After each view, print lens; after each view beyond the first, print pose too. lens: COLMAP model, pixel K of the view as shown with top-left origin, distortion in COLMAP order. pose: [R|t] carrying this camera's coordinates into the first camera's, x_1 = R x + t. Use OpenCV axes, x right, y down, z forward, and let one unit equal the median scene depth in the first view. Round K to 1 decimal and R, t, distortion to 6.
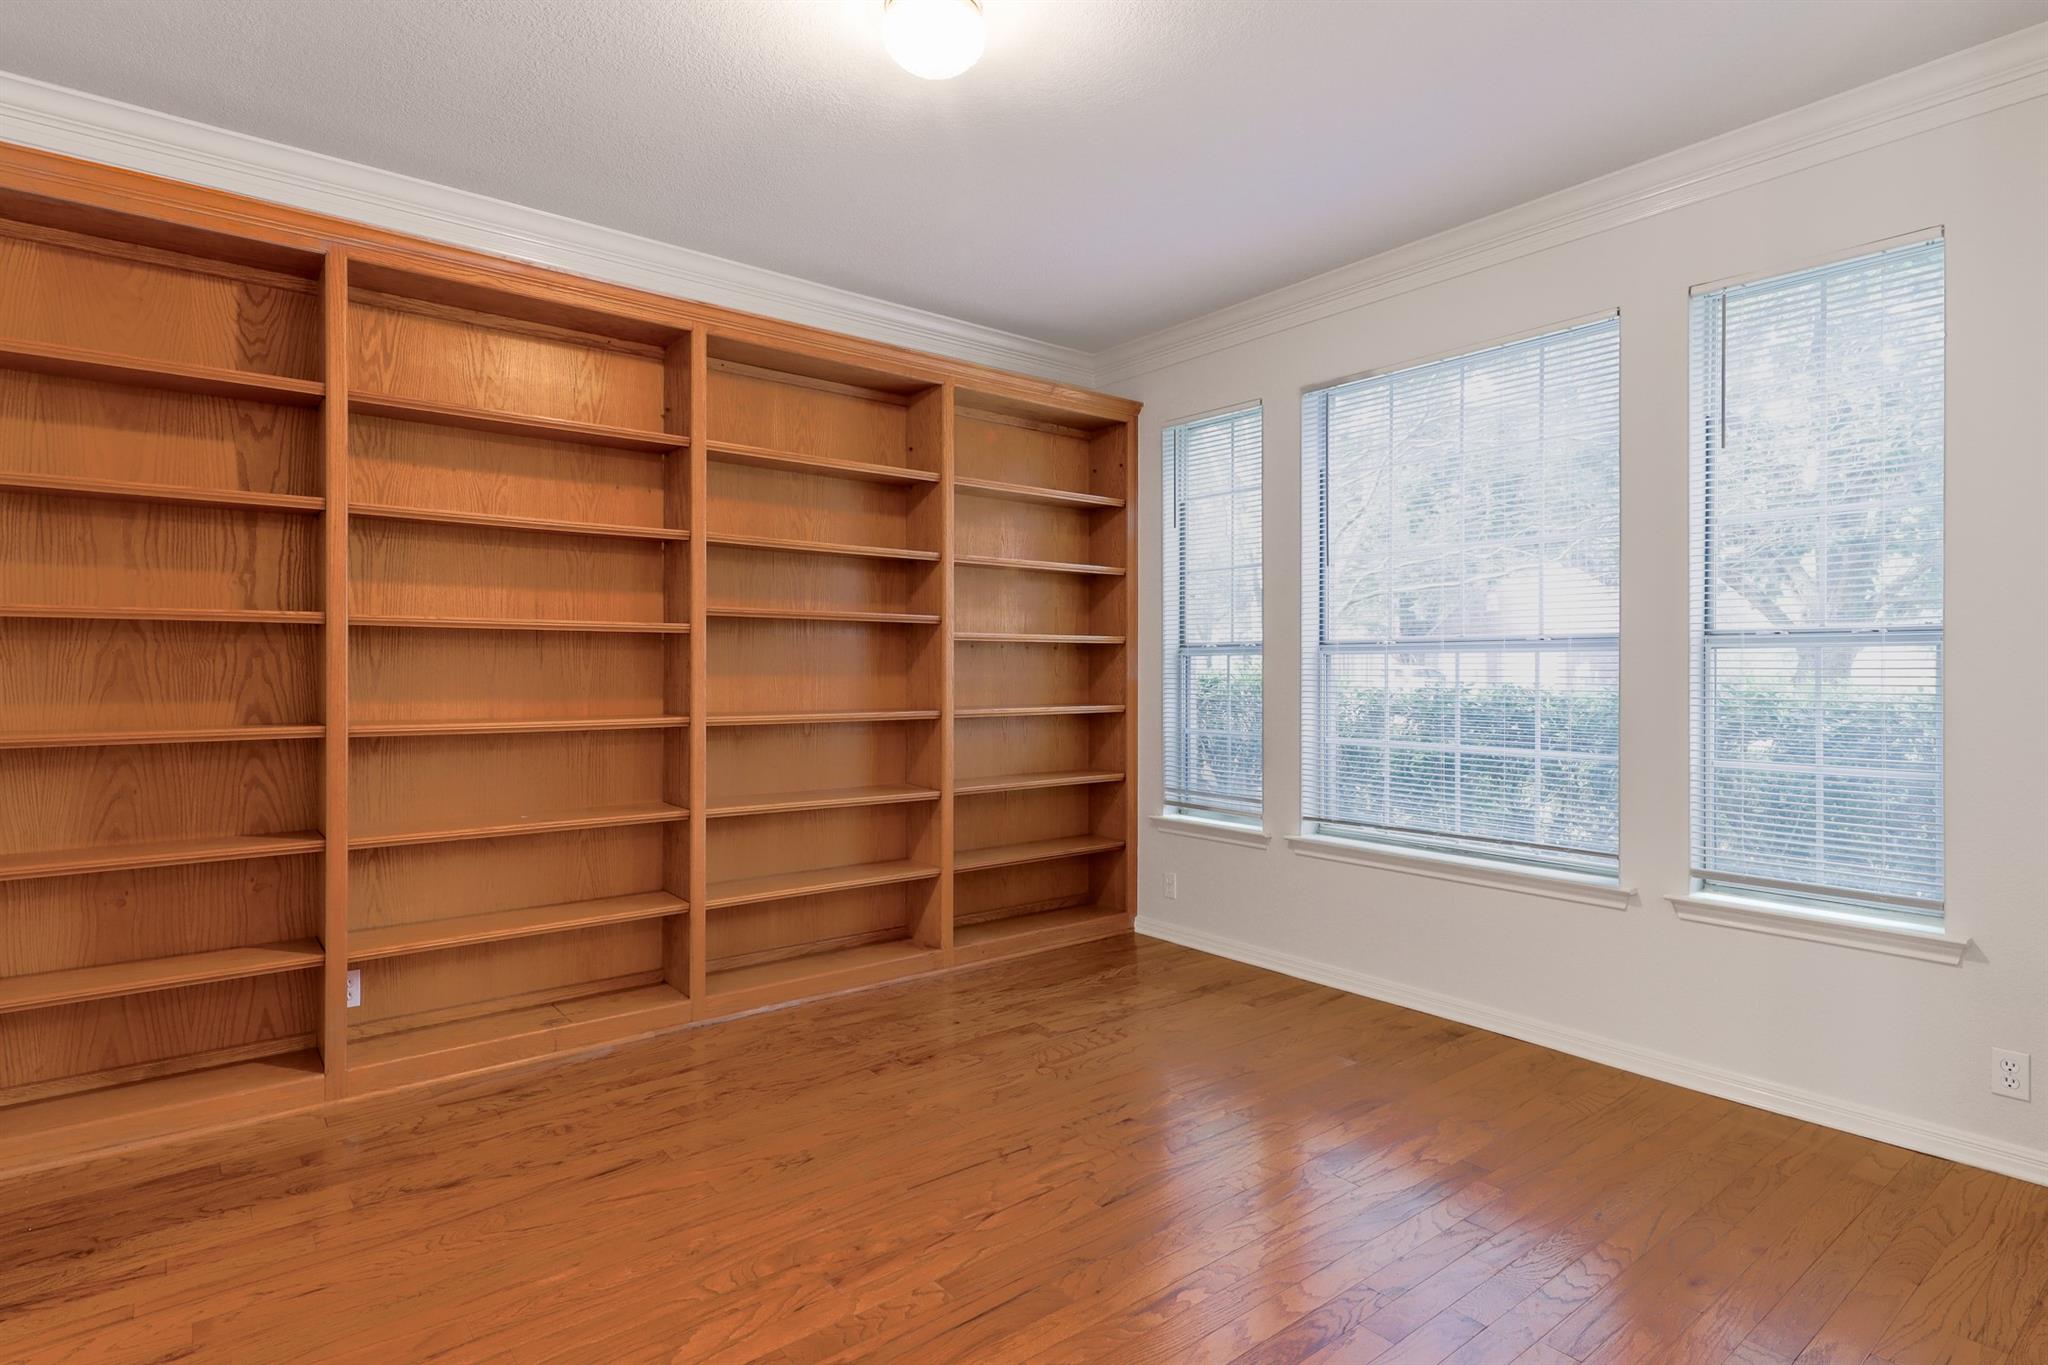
lens RADIAL K [[1051.3, 0, 1004.1], [0, 1051.3, 663.2], [0, 0, 1]] dist [0.003589, 0.000618]
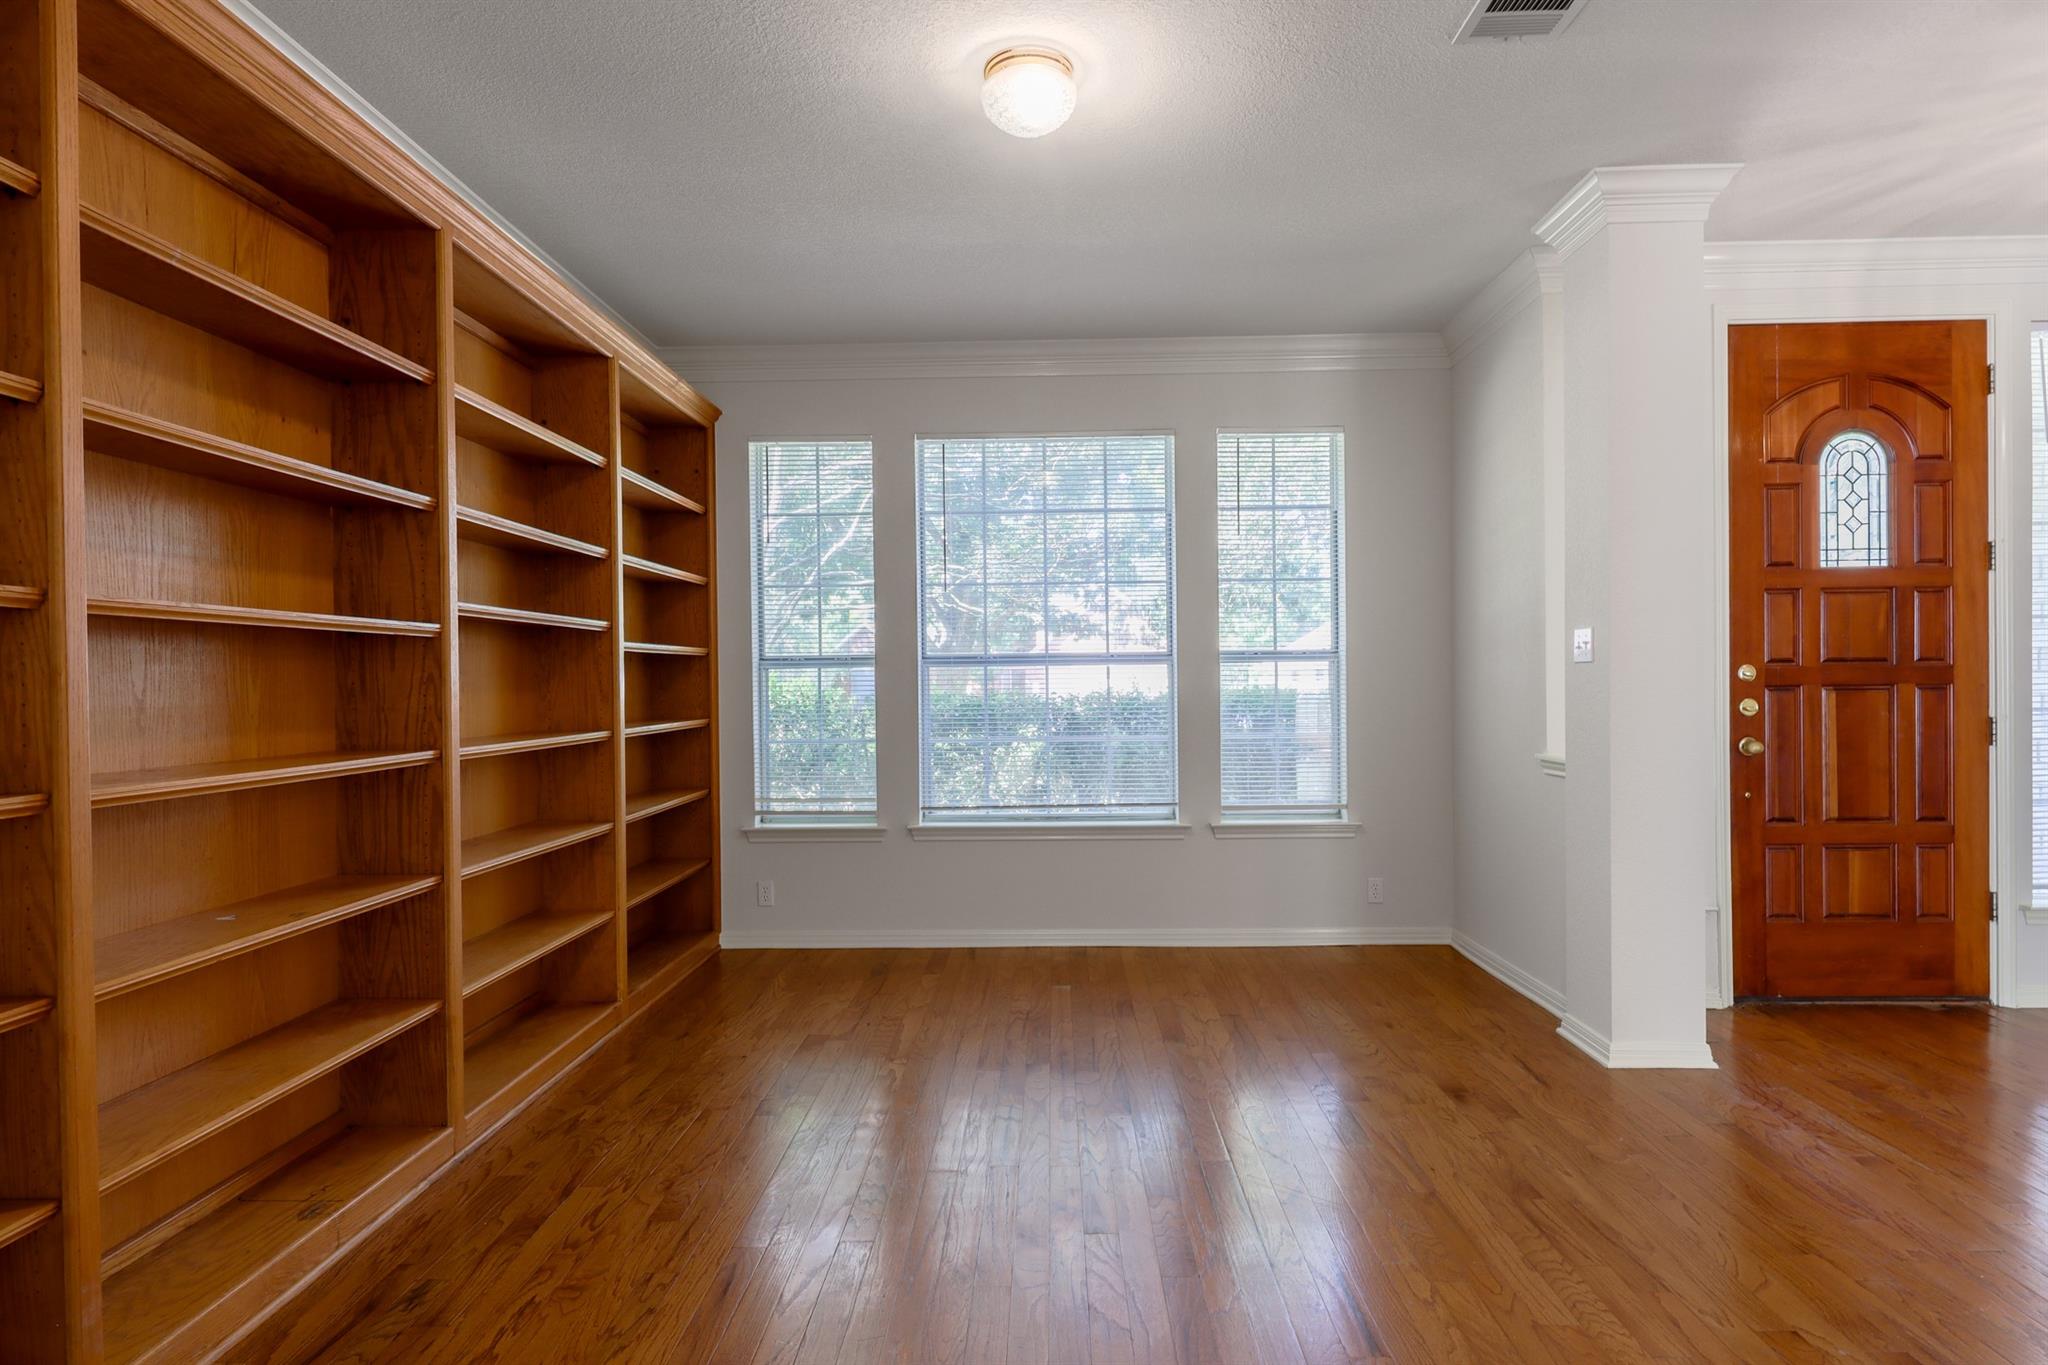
lens RADIAL K [[1051.3, 0, 1019.6], [0, 1051.3, 697.2], [0, 0, 1]] dist [0.003589, 0.000618]
pose [[0.647461, -0.025208, 0.761681, -0.572583], [0.013187, 0.999674, 0.021875, 0.002242], [-0.761984, -0.004119, 0.647583, 0.194999]]
